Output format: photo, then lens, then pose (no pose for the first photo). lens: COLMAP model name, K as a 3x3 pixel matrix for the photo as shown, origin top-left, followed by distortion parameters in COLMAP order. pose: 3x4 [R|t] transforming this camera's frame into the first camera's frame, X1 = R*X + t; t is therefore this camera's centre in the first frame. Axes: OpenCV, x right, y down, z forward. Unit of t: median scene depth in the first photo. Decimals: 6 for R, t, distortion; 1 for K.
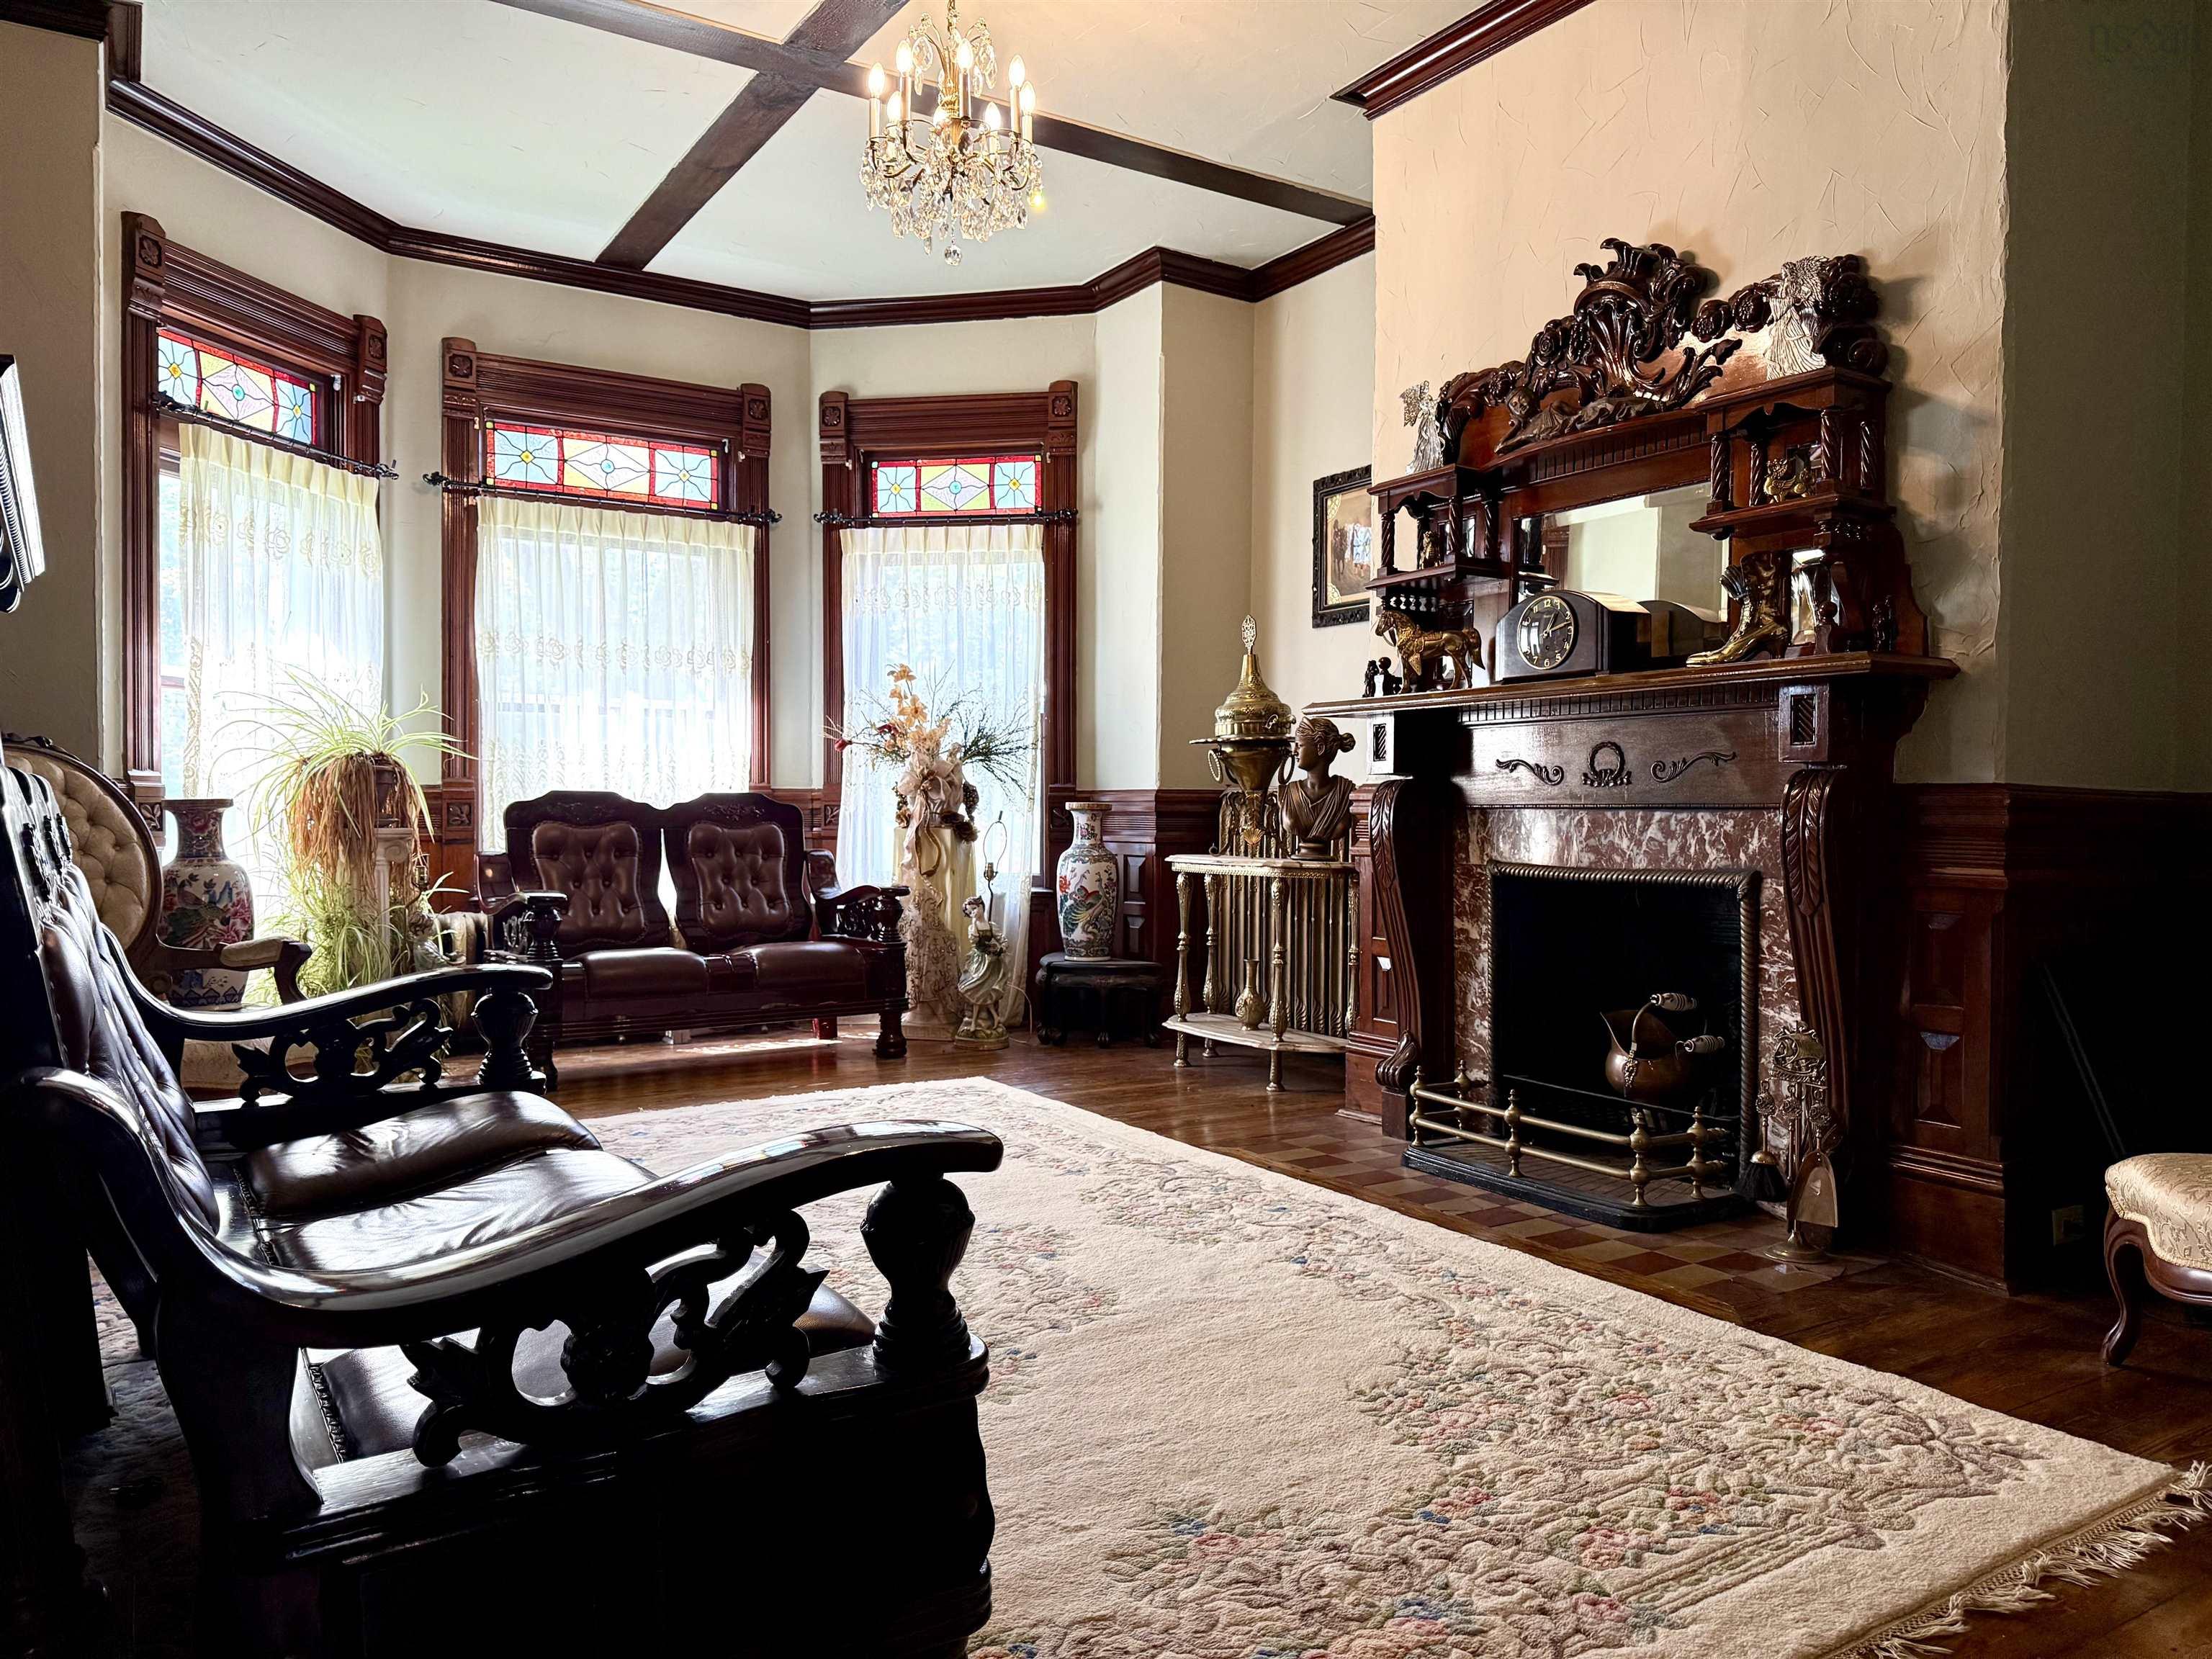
lens RADIAL K [[1580.6, 0, 1108.3], [0, 1580.6, 824.0], [0, 0, 1]] dist [0.030872, -0.038730]
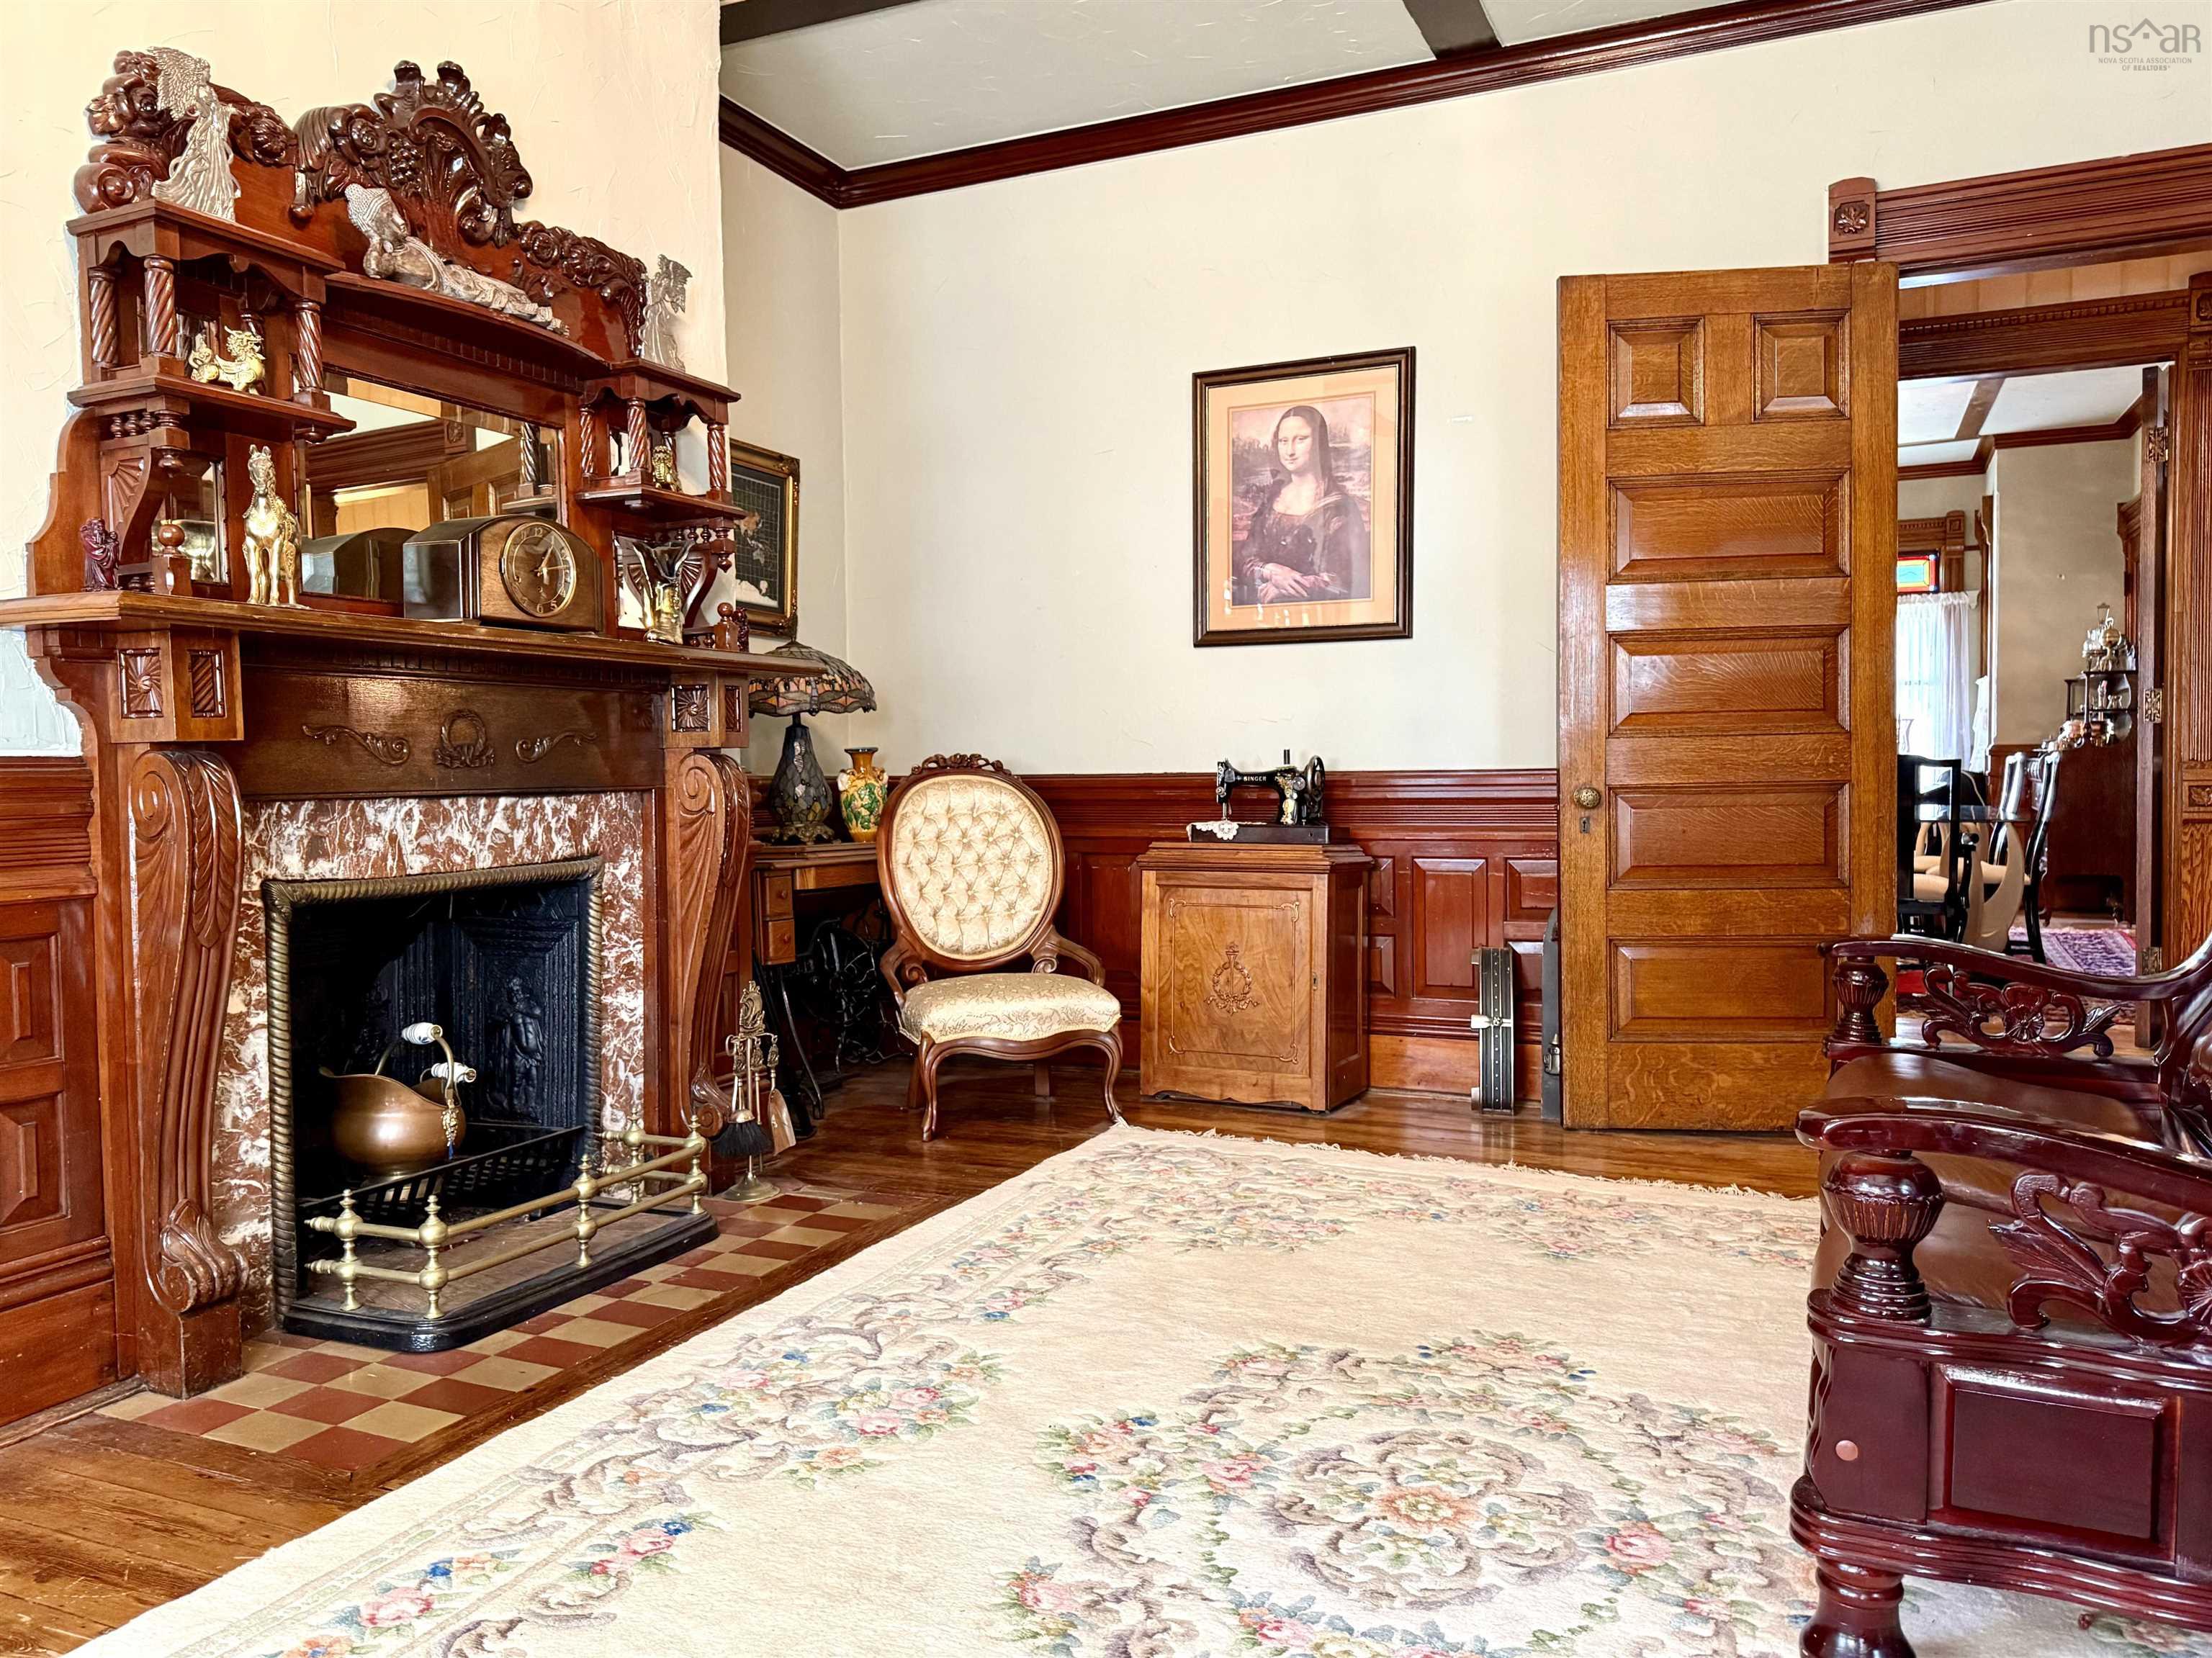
lens RADIAL K [[1580.4, 0, 1107.4], [0, 1580.4, 828.7], [0, 0, 1]] dist [0.030872, -0.038730]
pose [[-0.556300, -0.025073, 0.830603, -0.544299], [0.019338, 0.998883, 0.043104, -0.022022], [-0.830756, 0.040041, -0.555194, 1.237027]]
